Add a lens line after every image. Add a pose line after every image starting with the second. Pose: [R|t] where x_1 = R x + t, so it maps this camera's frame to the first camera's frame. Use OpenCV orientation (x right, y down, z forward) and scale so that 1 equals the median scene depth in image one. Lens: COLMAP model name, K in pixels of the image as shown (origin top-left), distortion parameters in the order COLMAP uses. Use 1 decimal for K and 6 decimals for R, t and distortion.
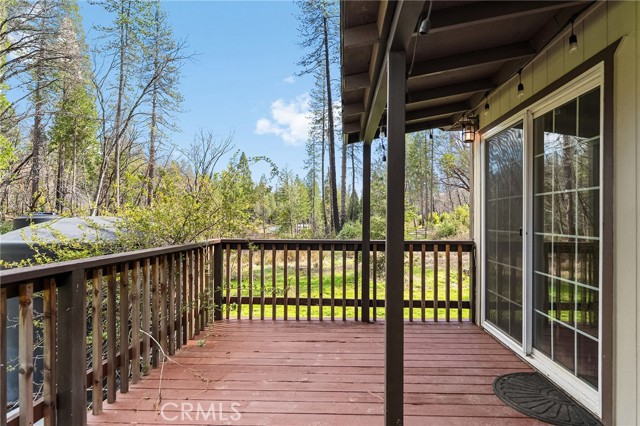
lens RADIAL K [[372.9, 0, 321.7], [0, 372.9, 209.9], [0, 0, 1]] dist [-0.016468, 0.002805]
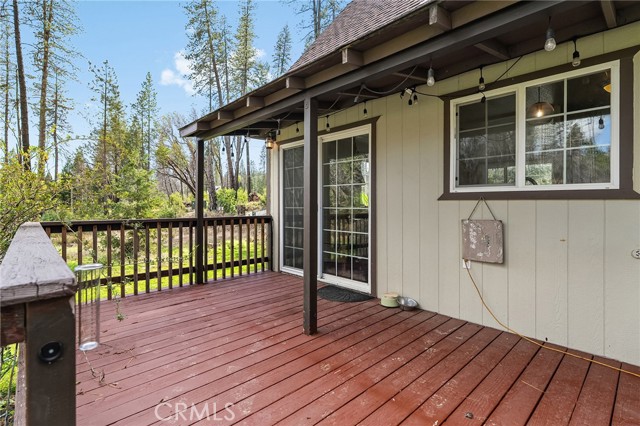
lens RADIAL K [[309.8, 0, 321.0], [0, 309.8, 205.8], [0, 0, 1]] dist [-0.003325, -0.002755]
pose [[0.683496, -0.008337, 0.729907, -0.025300], [-0.013039, 0.999636, 0.023628, 0.000819], [-0.729838, -0.025667, 0.683138, 0.000441]]
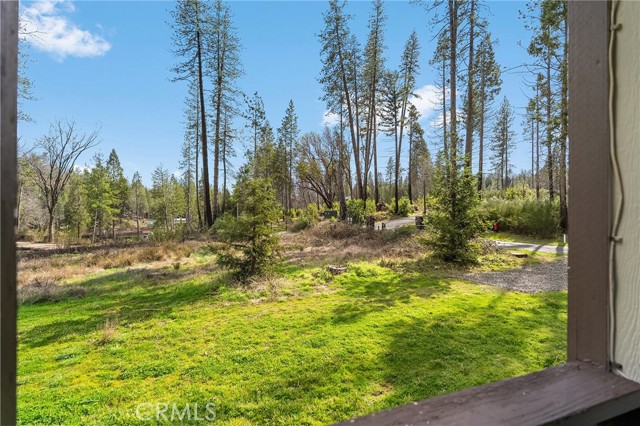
lens RADIAL K [[286.7, 0, 318.3], [0, 286.7, 210.8], [0, 0, 1]] dist [0.001838, -0.000238]
pose [[0.924084, -0.000281, 0.382190, 0.012837], [-0.006179, 0.999858, 0.015675, -0.001570], [-0.382140, -0.016847, 0.923951, 0.065148]]
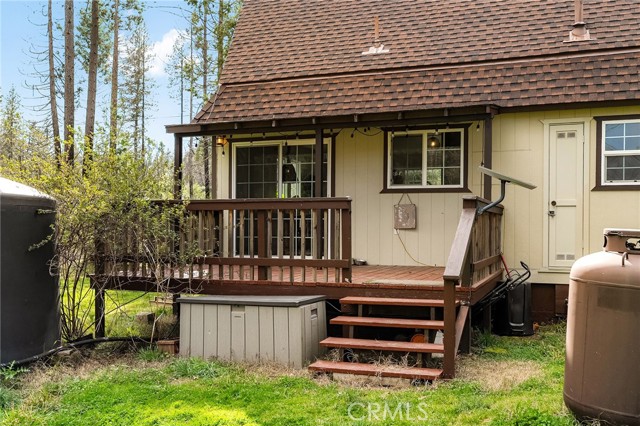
lens RADIAL K [[652.2, 0, 319.4], [0, 652.2, 219.0], [0, 0, 1]] dist [0.072432, 0.000000]
pose [[0.317600, 0.014506, 0.948114, -0.143366], [-0.026838, 0.999620, -0.006304, 0.009142], [-0.947845, -0.023443, 0.317868, -0.018506]]
